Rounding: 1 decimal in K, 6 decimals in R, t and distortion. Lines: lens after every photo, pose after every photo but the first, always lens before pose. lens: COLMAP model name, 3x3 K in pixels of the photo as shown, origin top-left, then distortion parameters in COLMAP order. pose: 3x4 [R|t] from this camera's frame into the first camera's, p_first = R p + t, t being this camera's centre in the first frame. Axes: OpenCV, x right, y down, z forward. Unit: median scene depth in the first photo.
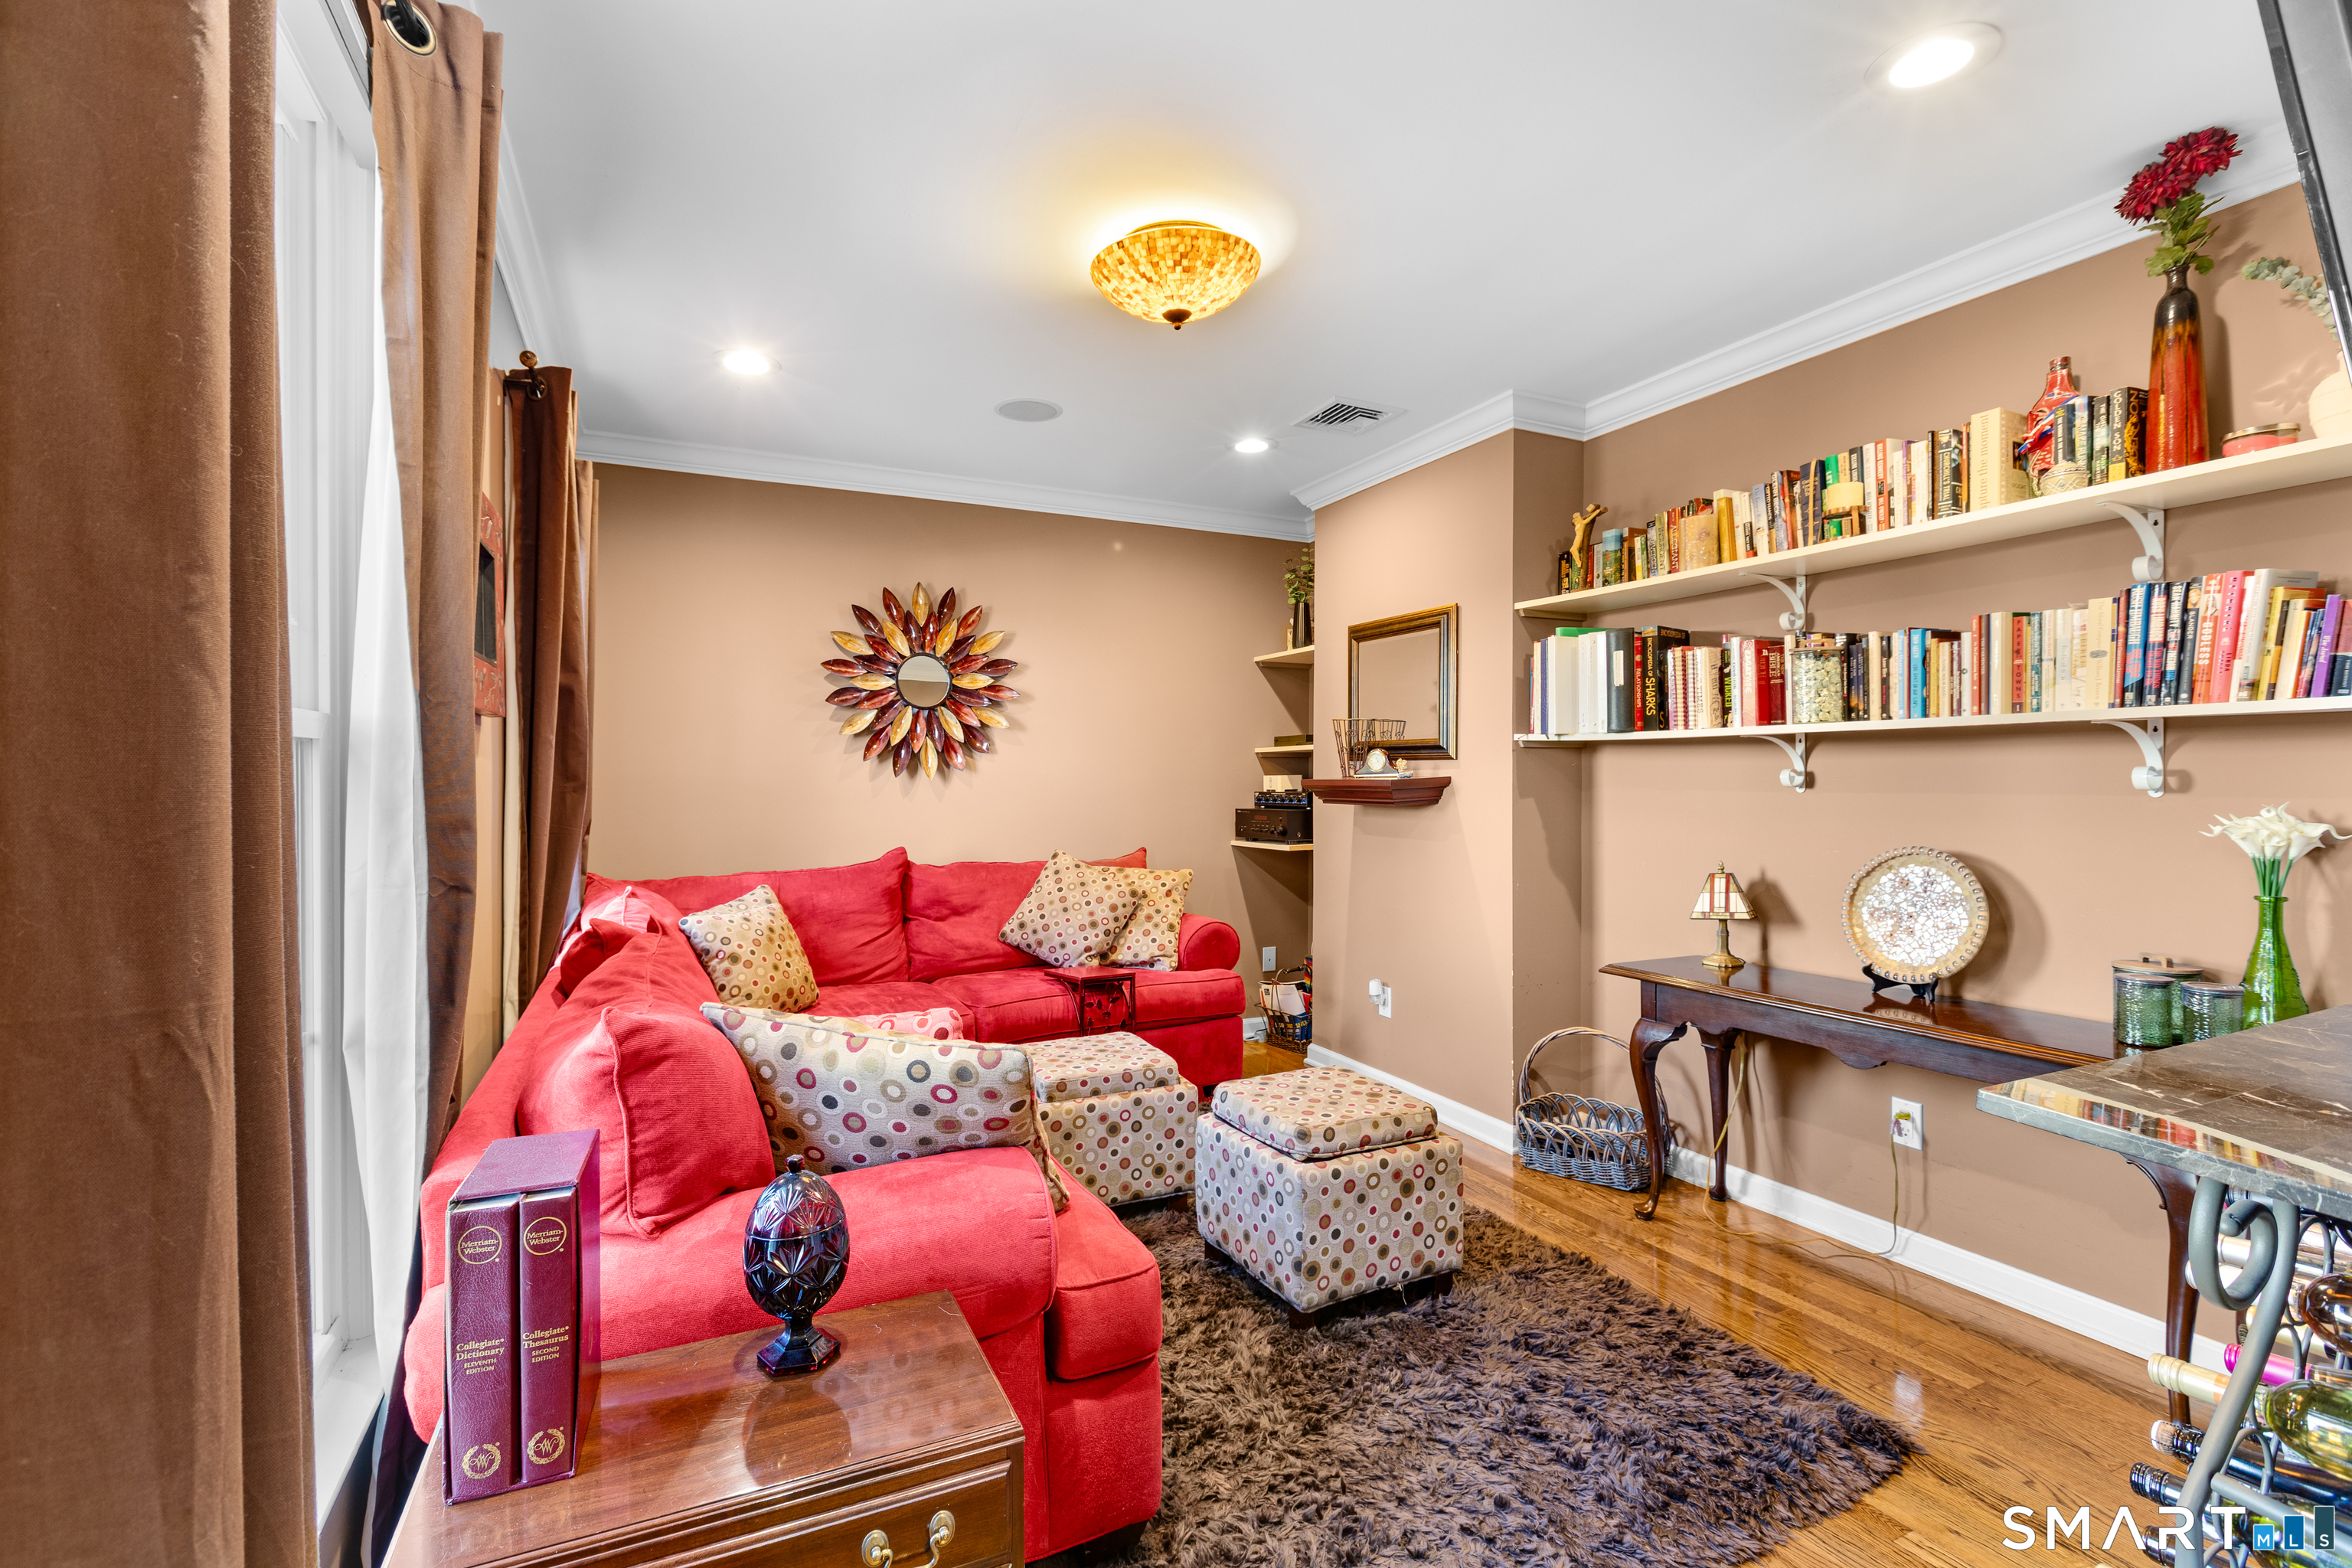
lens RADIAL K [[1056.4, 0, 1175.4], [0, 1056.4, 780.2], [0, 0, 1]] dist [0.000319, 0.000076]
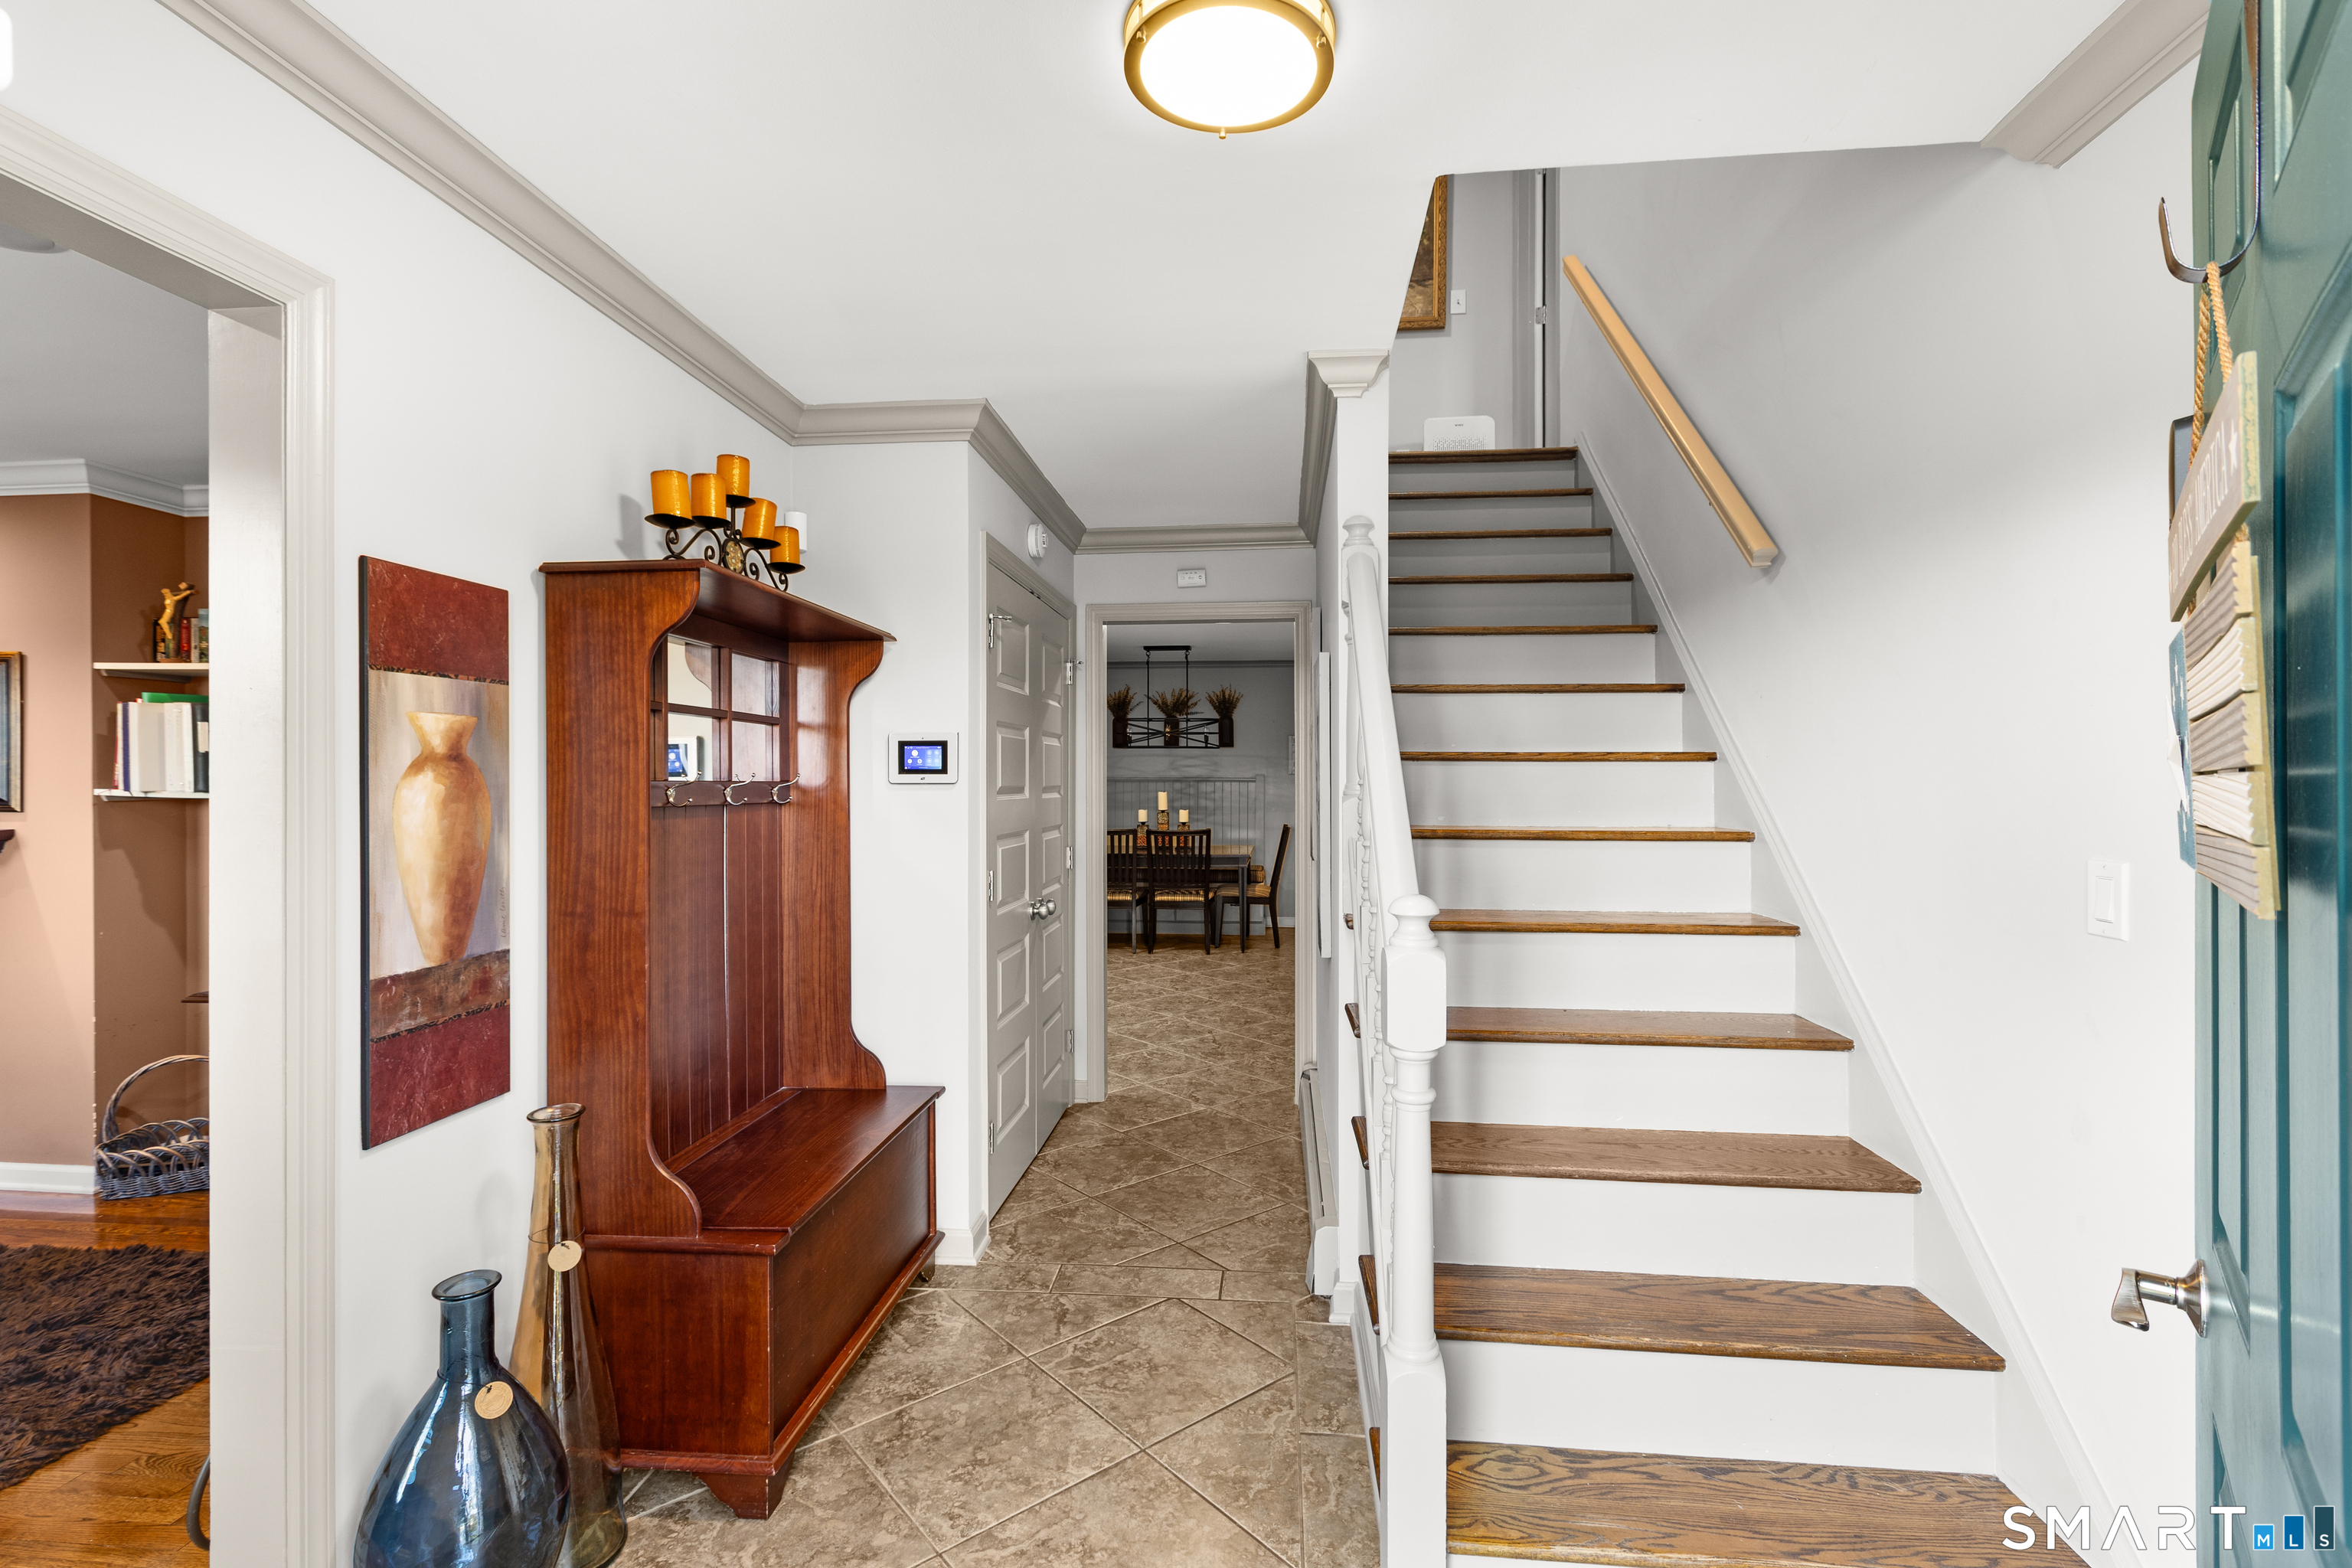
lens RADIAL K [[1056.4, 0, 1176.0], [0, 1056.4, 794.5], [0, 0, 1]] dist [0.000319, 0.000076]
pose [[0.528332, -0.007174, 0.849008, 0.000793], [0.005662, 0.999972, 0.004926, -0.038641], [-0.849019, 0.002205, 0.528357, -0.462504]]
